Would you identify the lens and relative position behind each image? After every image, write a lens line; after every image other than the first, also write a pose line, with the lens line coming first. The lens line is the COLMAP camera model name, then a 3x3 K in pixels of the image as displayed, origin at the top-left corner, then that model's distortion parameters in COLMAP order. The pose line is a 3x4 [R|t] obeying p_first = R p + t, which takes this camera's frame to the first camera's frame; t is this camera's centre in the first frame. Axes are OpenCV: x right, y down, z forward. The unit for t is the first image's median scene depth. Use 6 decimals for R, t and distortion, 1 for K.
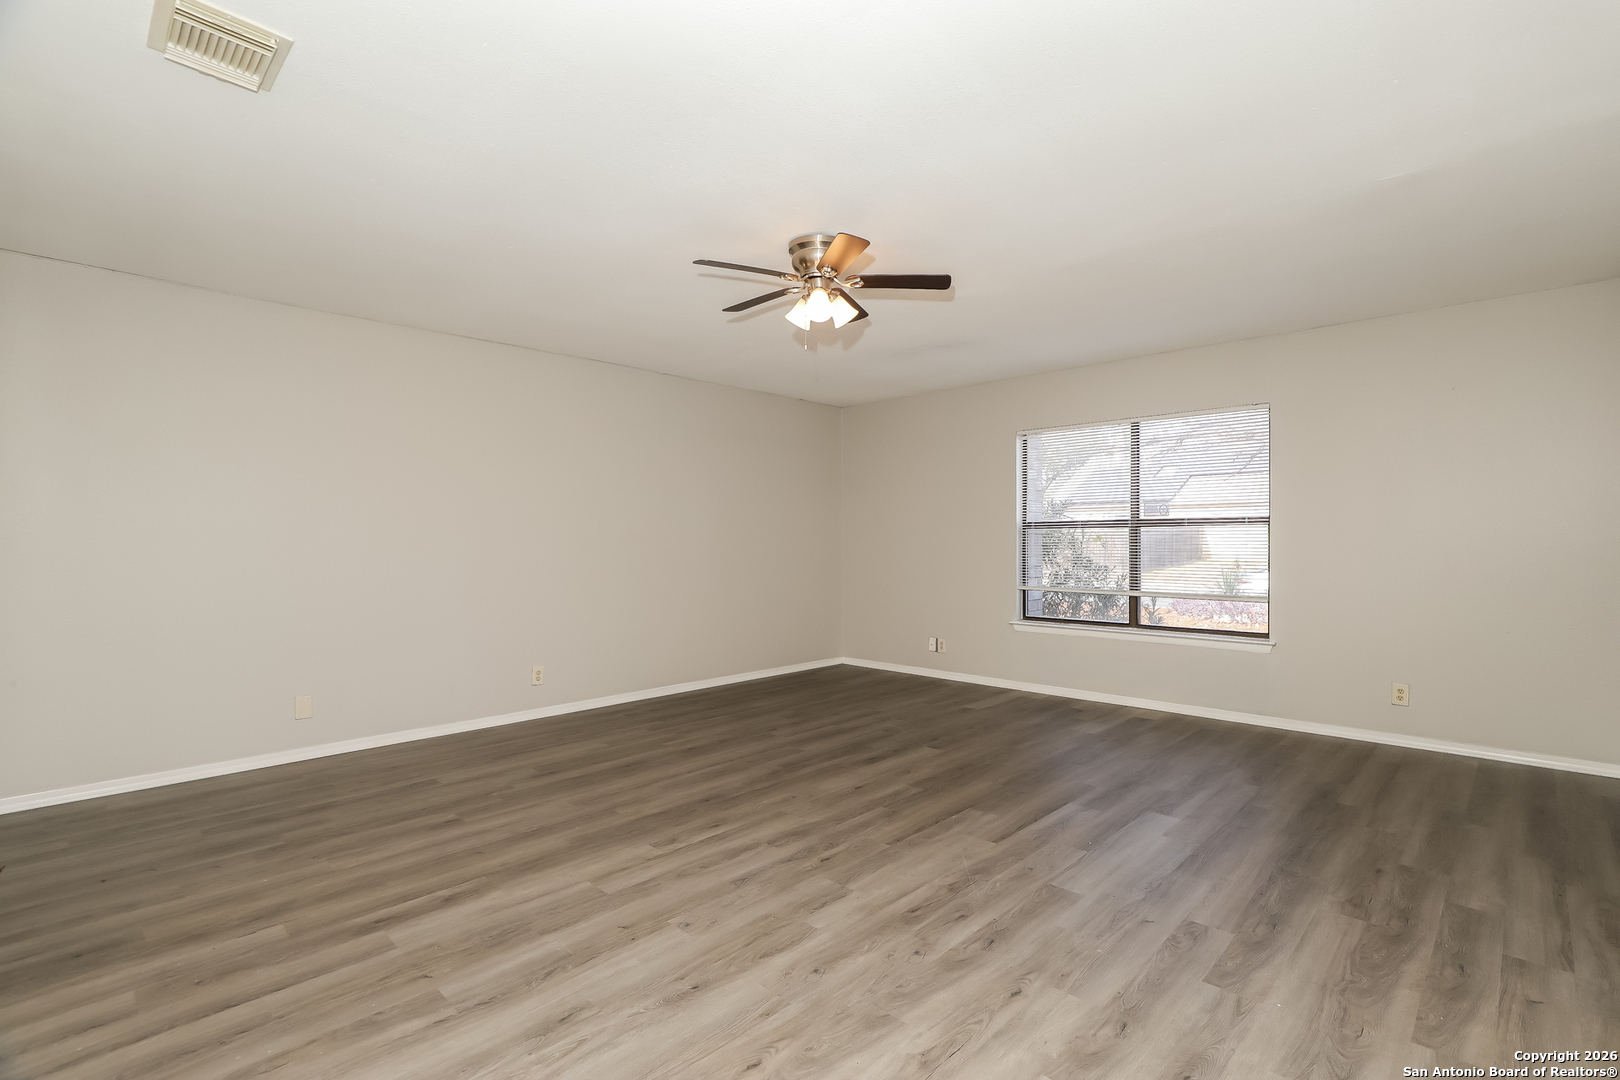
lens RADIAL K [[743.7, 0, 812.7], [0, 743.7, 541.3], [0, 0, 1]] dist [-0.005802, -0.000239]
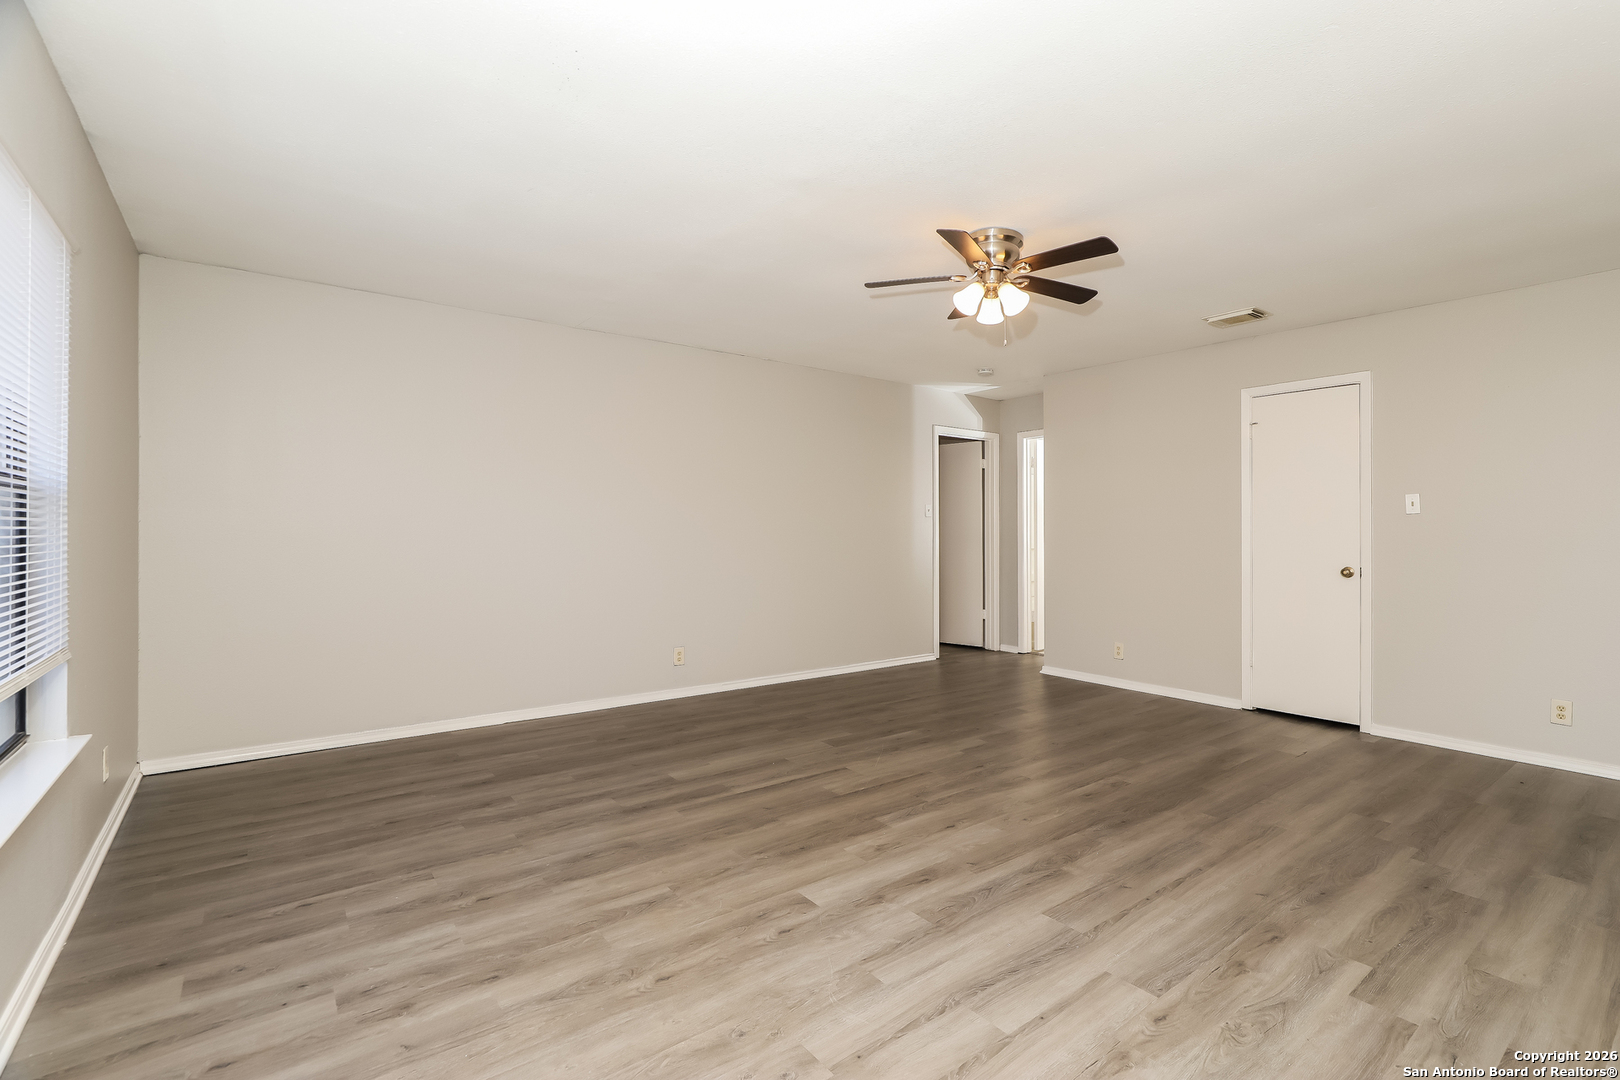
lens RADIAL K [[743.7, 0, 808.2], [0, 743.7, 535.1], [0, 0, 1]] dist [-0.005802, -0.000239]
pose [[-0.987958, -0.001847, 0.154710, 0.100211], [-0.001493, 0.999996, 0.002400, 0.001767], [-0.154714, 0.002140, -0.987957, 2.034838]]
